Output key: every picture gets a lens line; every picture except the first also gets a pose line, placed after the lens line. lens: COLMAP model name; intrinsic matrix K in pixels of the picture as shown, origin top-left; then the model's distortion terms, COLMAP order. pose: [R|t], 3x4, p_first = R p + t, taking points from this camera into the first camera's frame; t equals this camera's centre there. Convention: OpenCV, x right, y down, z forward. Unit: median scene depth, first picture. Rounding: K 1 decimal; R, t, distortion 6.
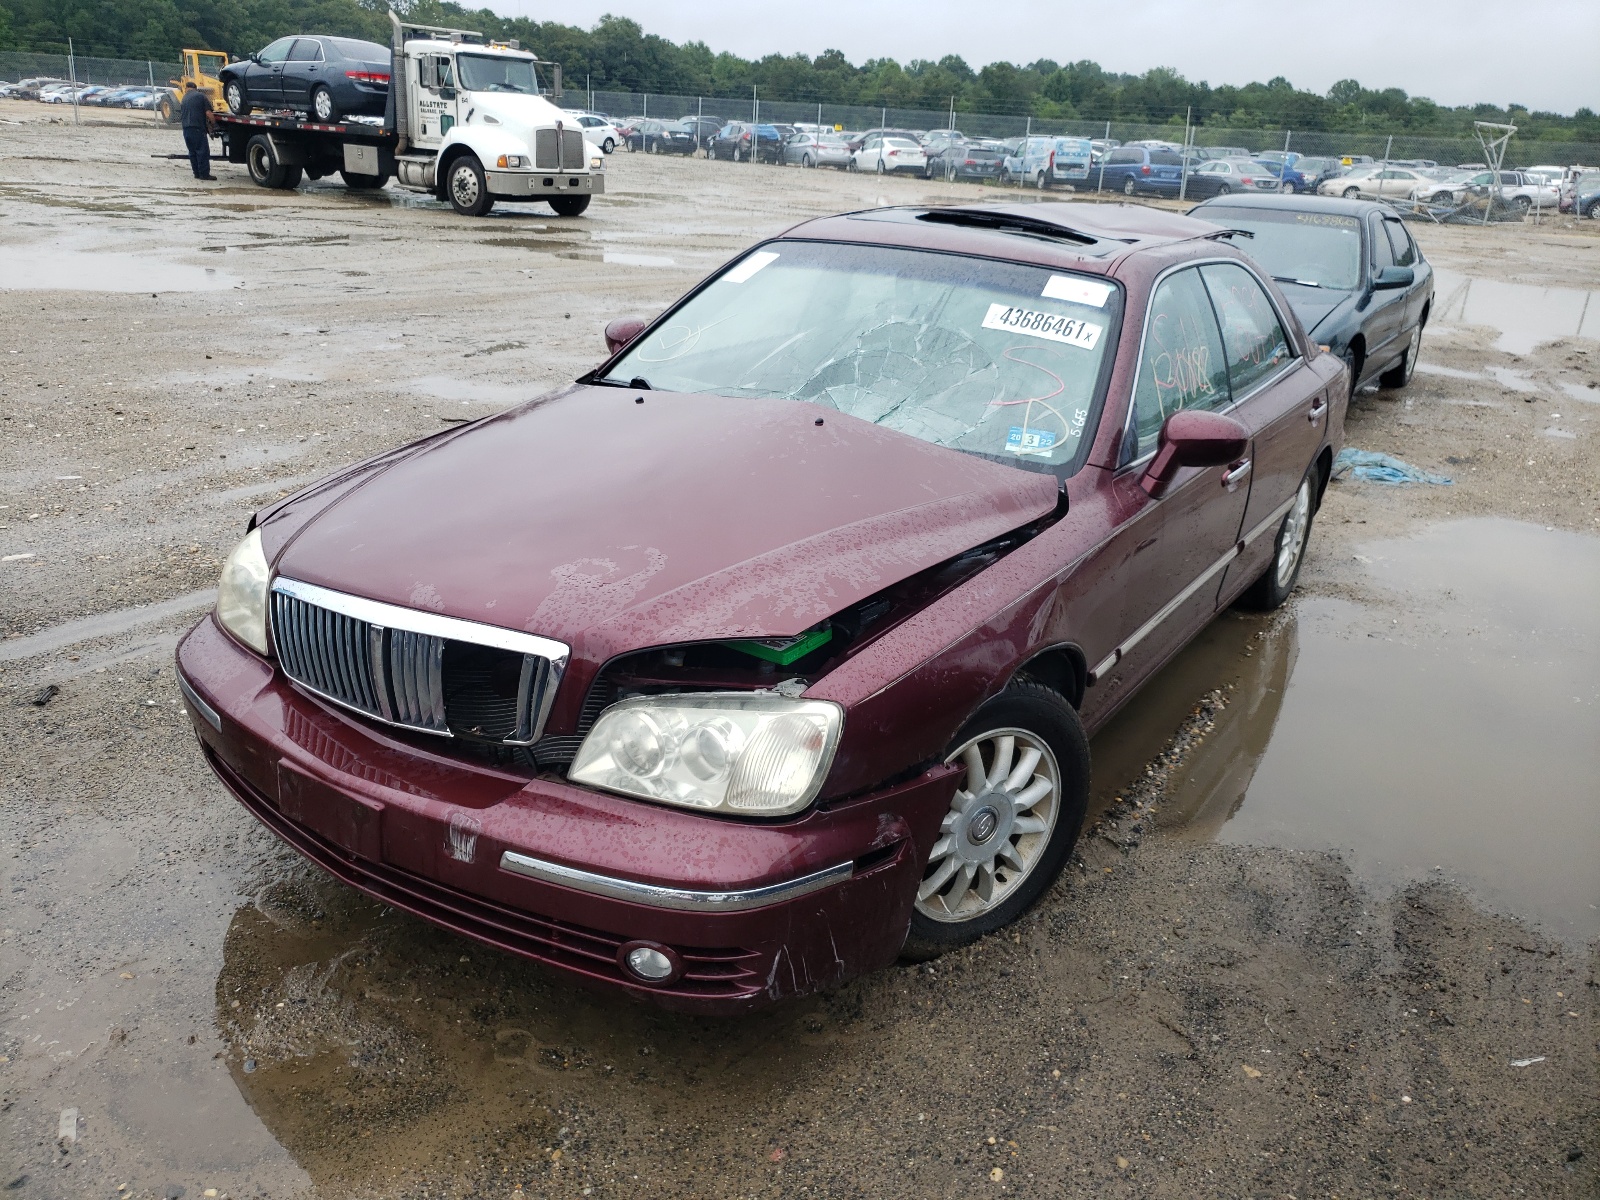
lens RADIAL K [[1205.9, 0, 800.0], [0, 1205.9, 600.0], [0, 0, 1]] dist [-0.003995, -0.001175]
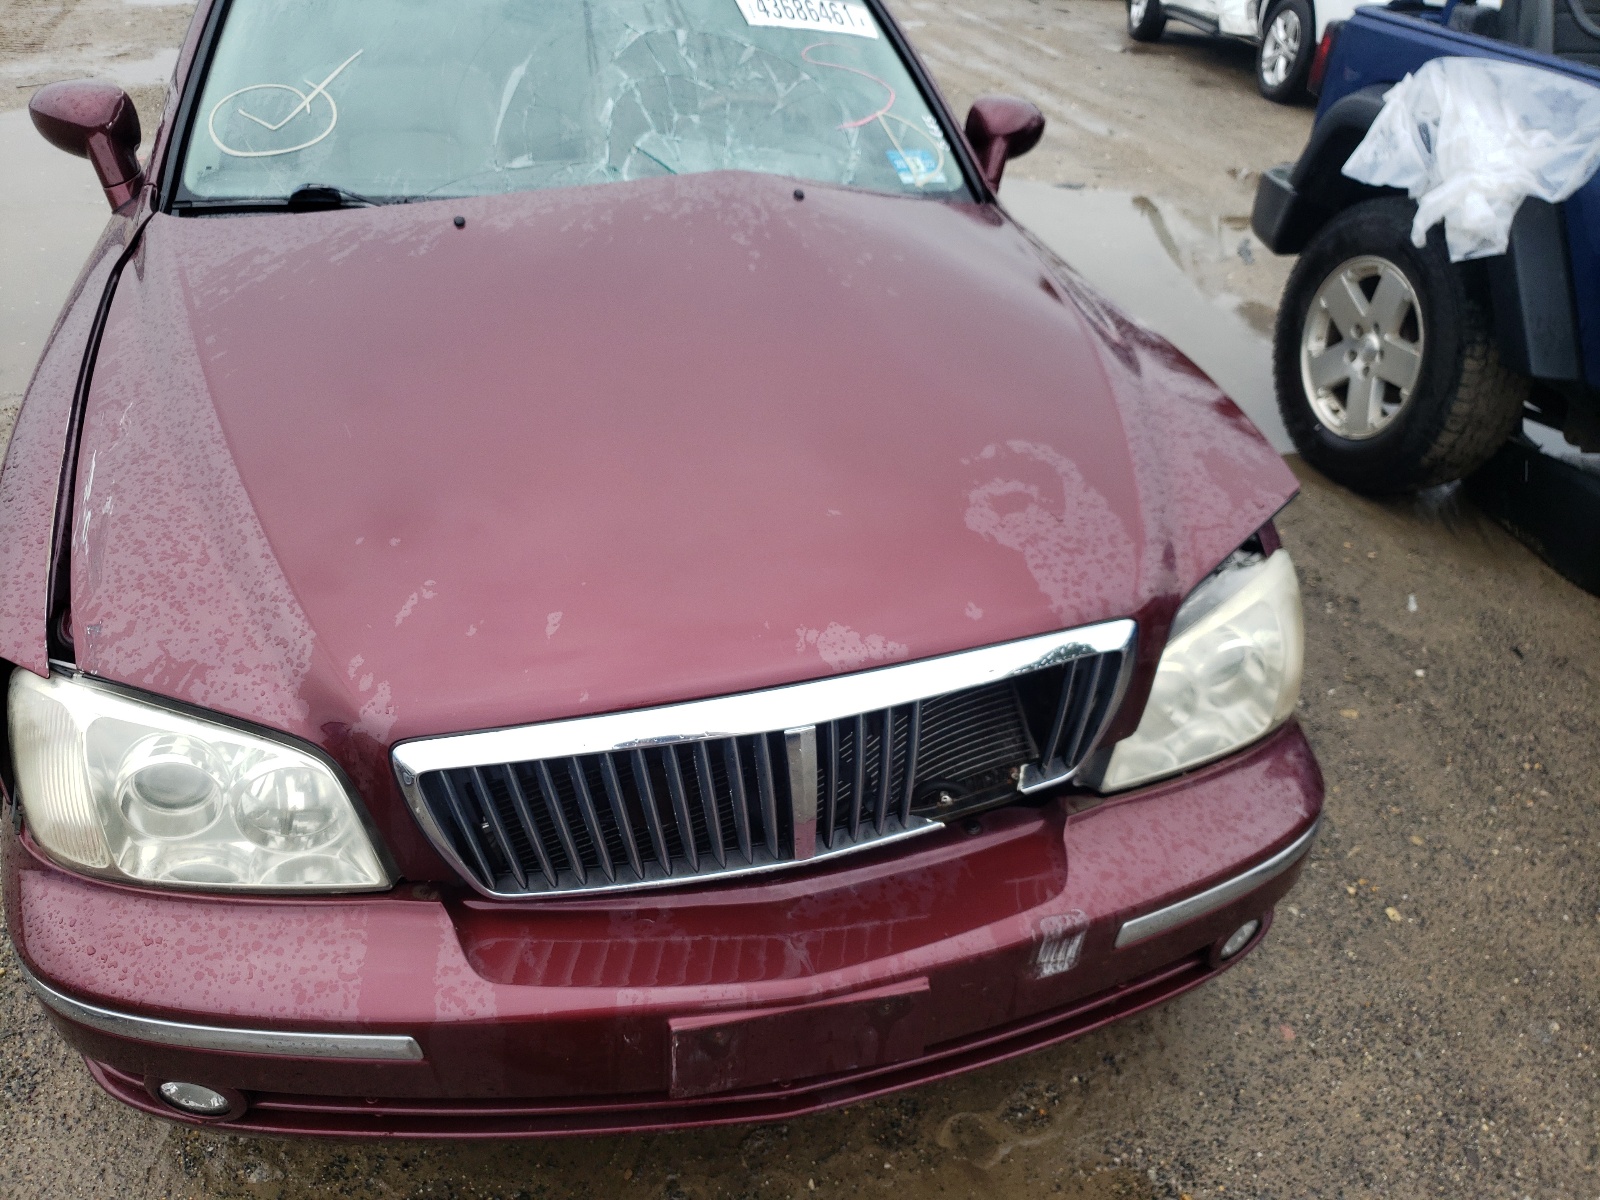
lens RADIAL K [[1250.8, 0, 757.6], [0, 1250.8, 587.8], [0, 0, 1]] dist [0.000738, 0.018185]
pose [[0.686918, -0.401275, 0.605906, -0.686416], [0.243063, 0.912579, 0.328815, -0.235522], [-0.684883, -0.078595, 0.724402, 0.584498]]
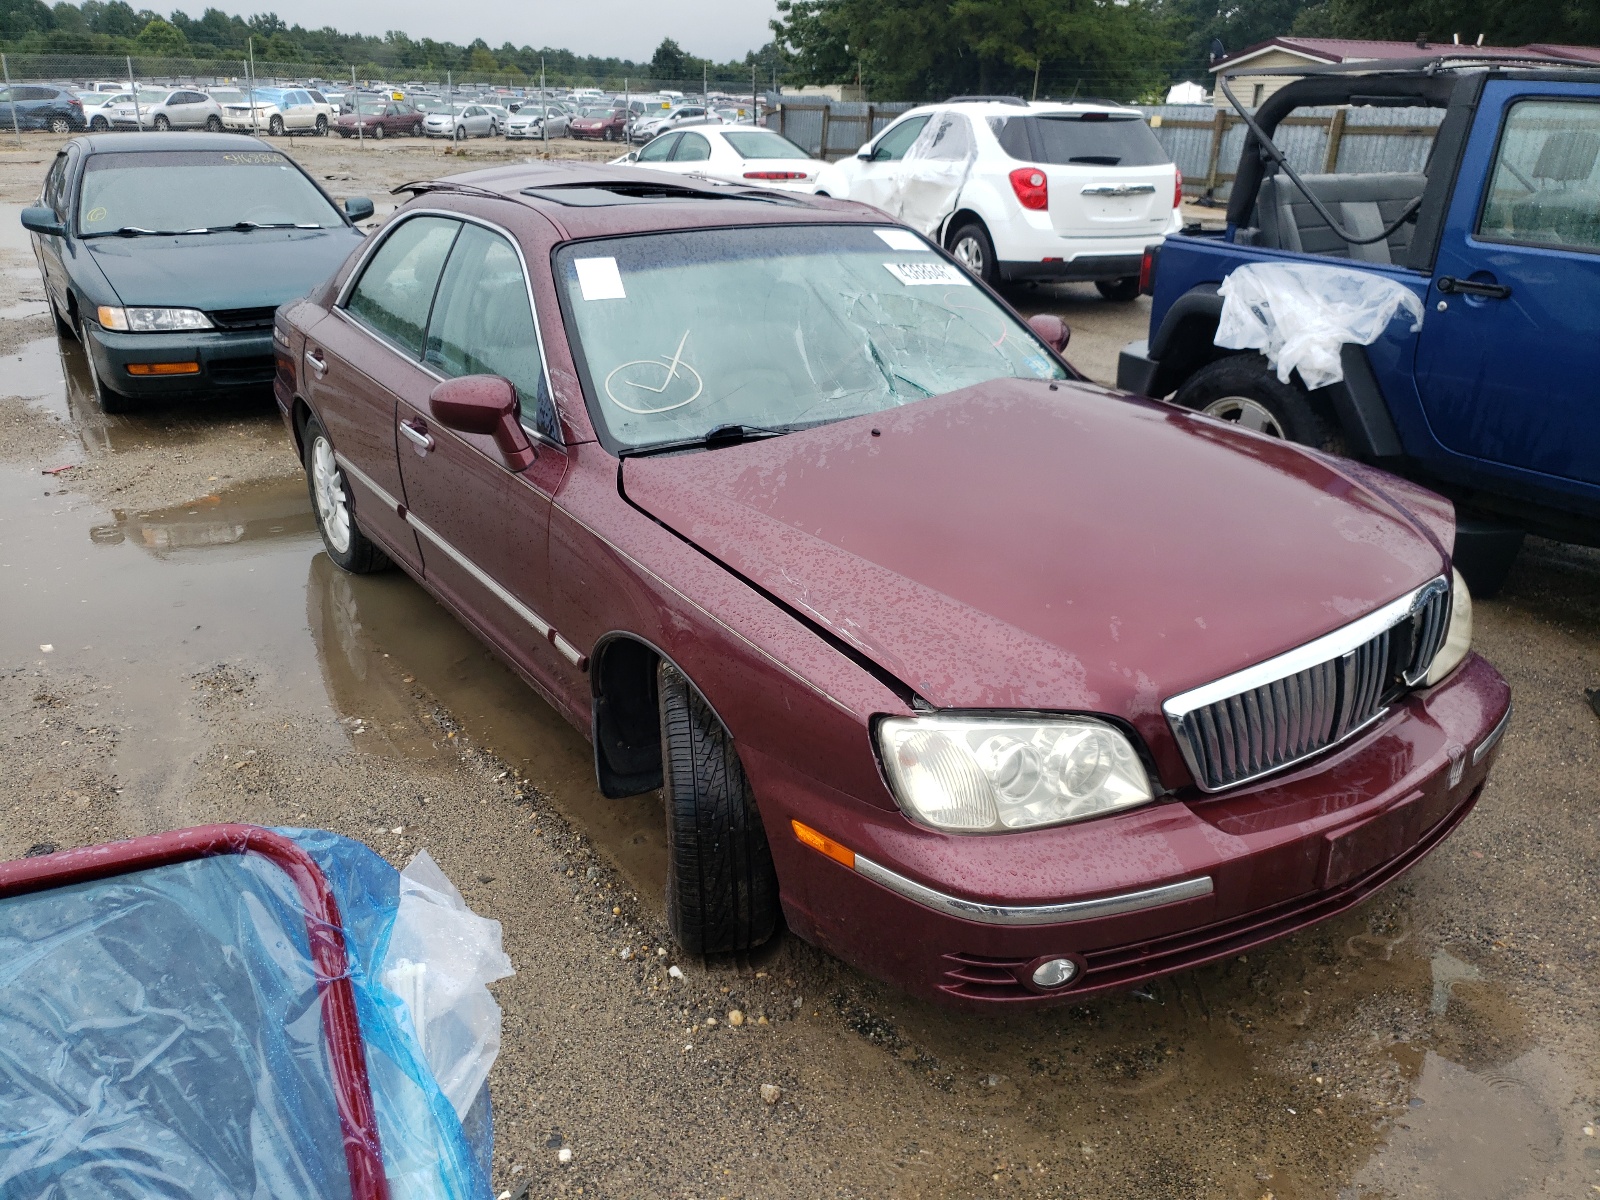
lens RADIAL K [[1243.6, 0, 800.0], [0, 1243.6, 600.0], [0, 0, 1]] dist [-0.021941, 0.066650]
pose [[0.399921, -0.394373, 0.827365, -1.354343], [0.339449, 0.902235, 0.265982, -0.443519], [-0.851374, 0.174476, 0.494692, 0.855813]]
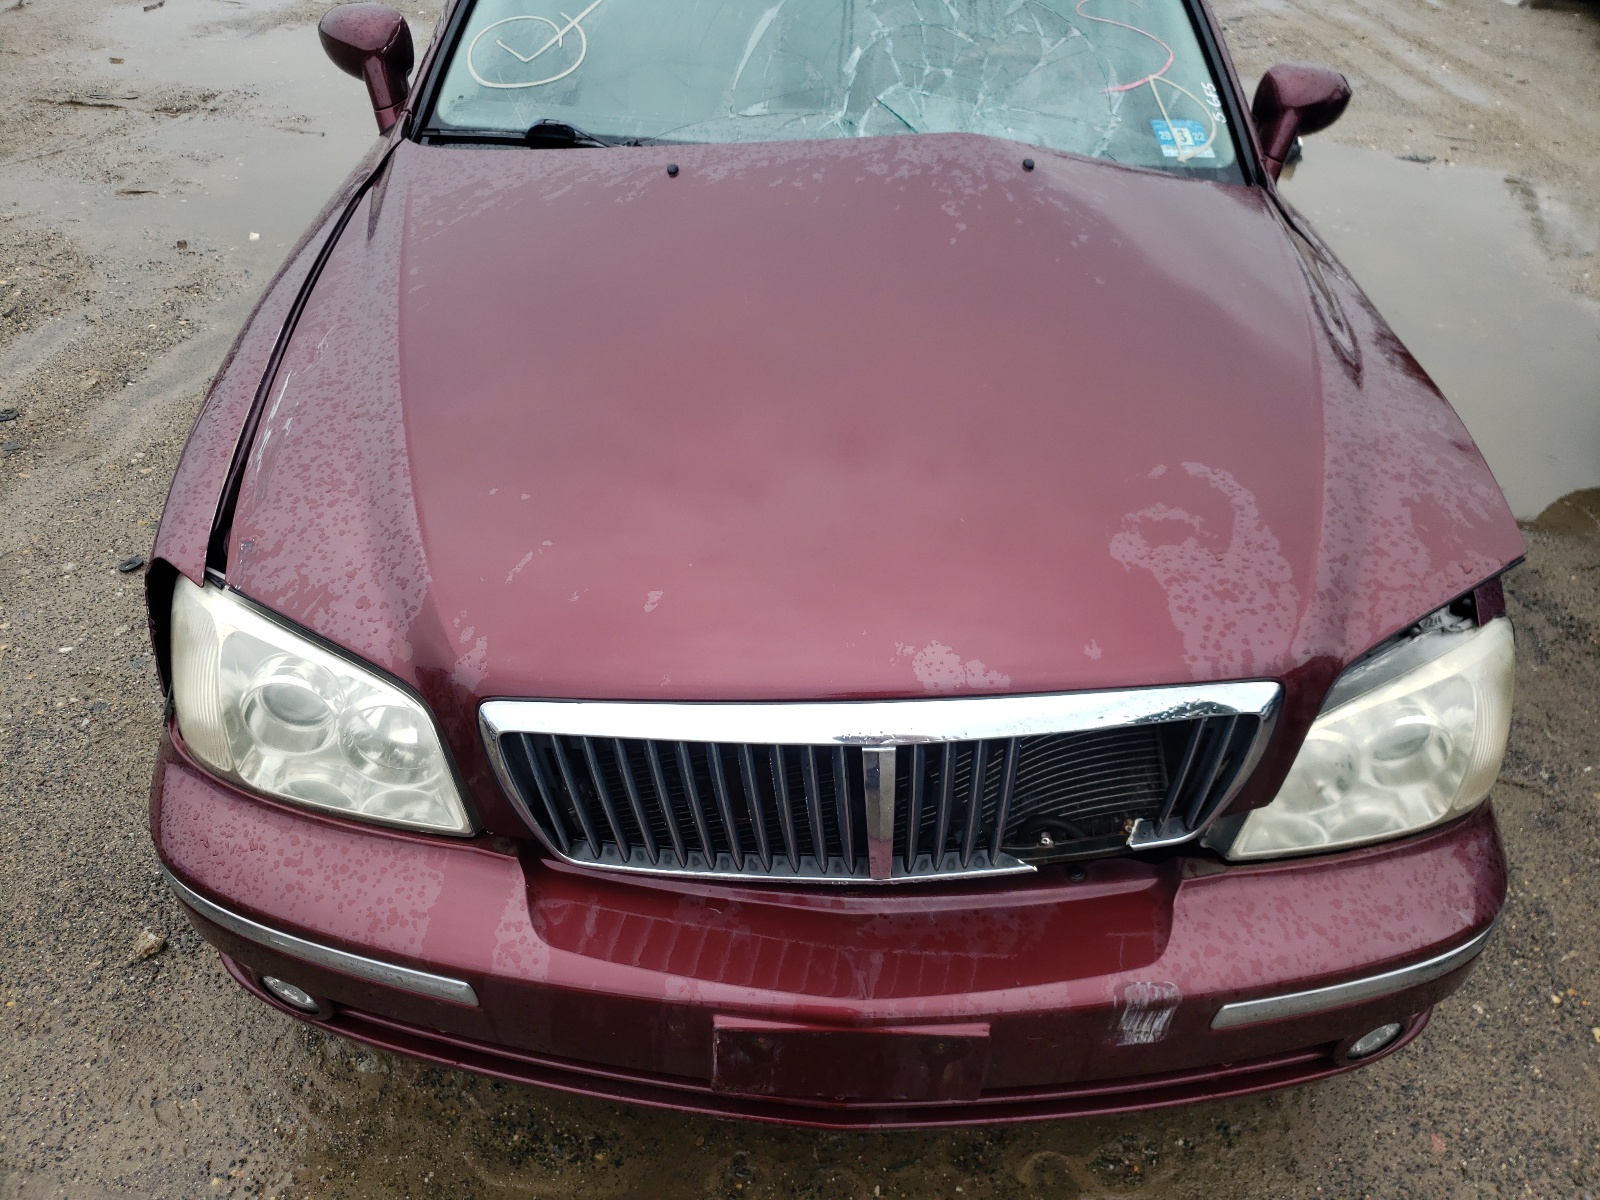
lens RADIAL K [[1243.6, 0, 800.0], [0, 1243.6, 600.0], [0, 0, 1]] dist [-0.021941, 0.066650]
pose [[0.836216, -0.330592, 0.437553, -0.594402], [0.186577, 0.921777, 0.339876, -0.233039], [-0.515687, -0.202572, 0.832485, 0.561953]]
